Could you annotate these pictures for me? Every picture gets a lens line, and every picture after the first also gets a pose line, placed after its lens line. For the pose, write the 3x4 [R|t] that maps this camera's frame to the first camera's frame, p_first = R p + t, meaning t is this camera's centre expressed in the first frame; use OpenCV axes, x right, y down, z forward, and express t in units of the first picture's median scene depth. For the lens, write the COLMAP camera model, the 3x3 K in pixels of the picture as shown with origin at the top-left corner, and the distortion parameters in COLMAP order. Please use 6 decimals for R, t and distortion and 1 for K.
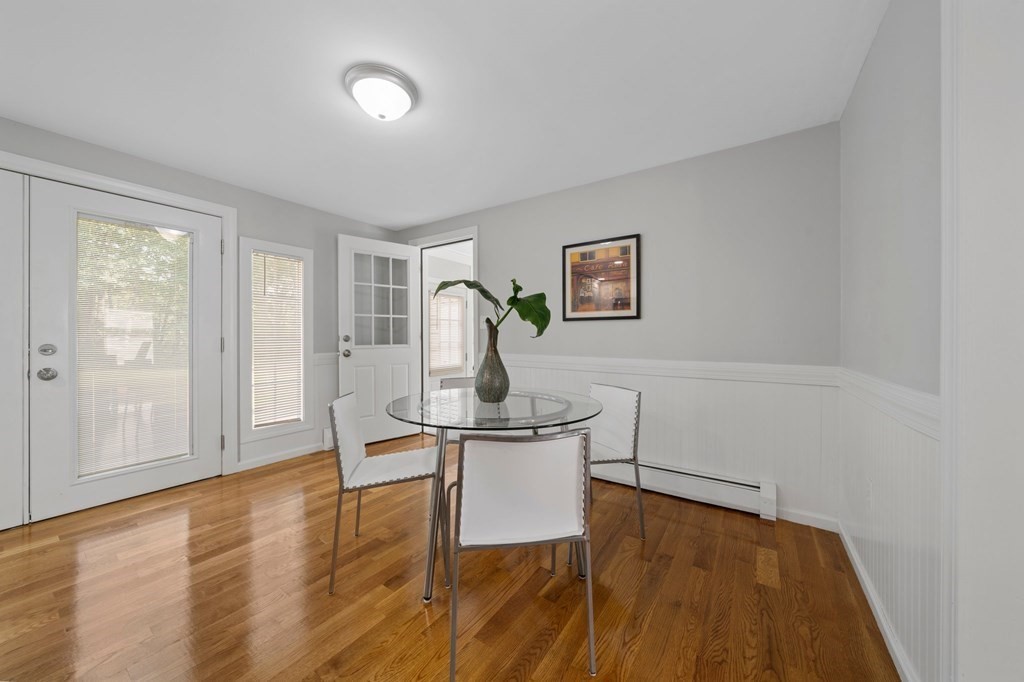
lens RADIAL K [[355.7, 0, 512.0], [0, 355.7, 341.0], [0, 0, 1]] dist [-0.001018, -0.000084]
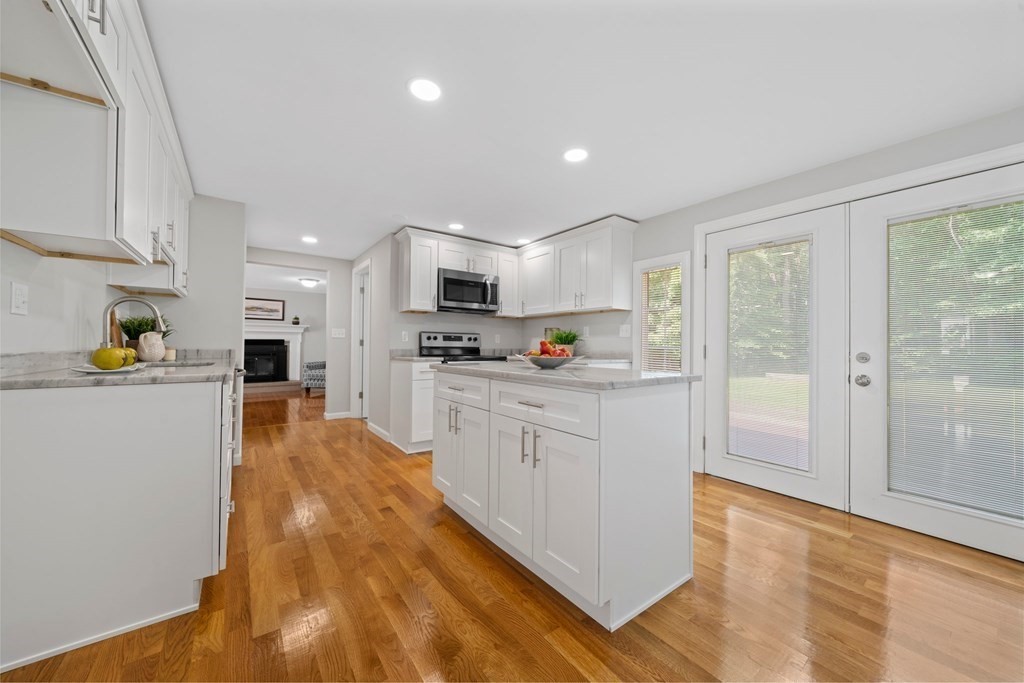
lens RADIAL K [[374.7, 0, 512.0], [0, 374.7, 341.5], [0, 0, 1]] dist [0.001392, 0.000184]
pose [[-0.315780, -0.014847, -0.948716, 0.060740], [-0.024015, 0.999682, -0.007651, 0.006232], [0.948528, 0.020368, -0.316036, 0.220018]]
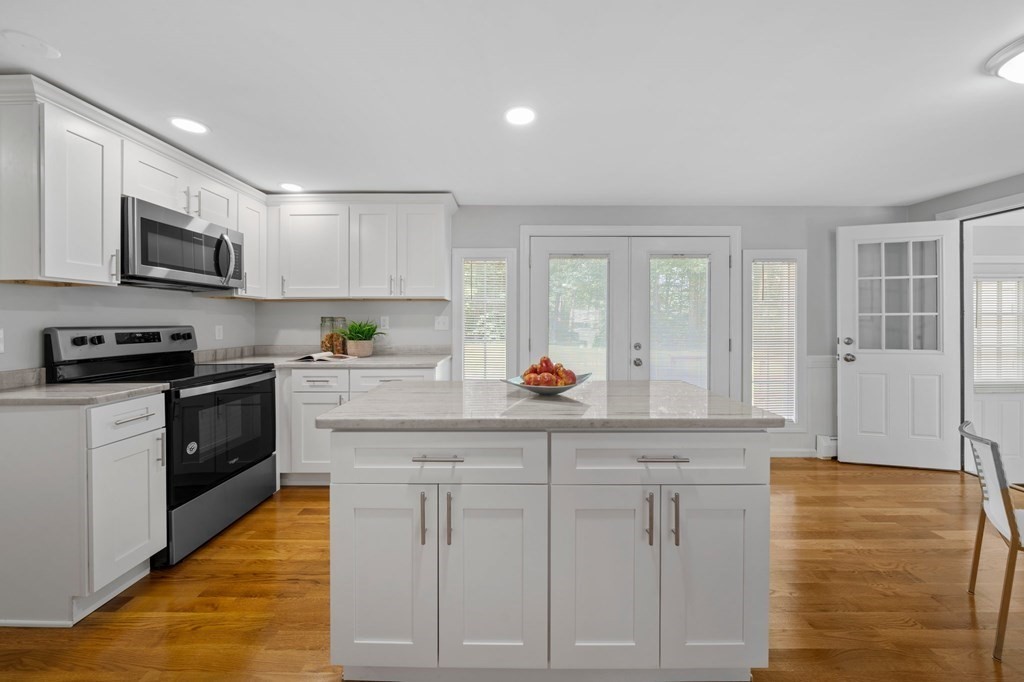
lens RADIAL K [[356.5, 0, 512.9], [0, 356.5, 321.4], [0, 0, 1]] dist [-0.001911, -0.000191]
pose [[0.573359, -0.000097, -0.819304, -0.215224], [-0.010110, 0.999923, -0.007193, -0.042177], [0.819242, 0.012407, 0.573314, -0.214744]]
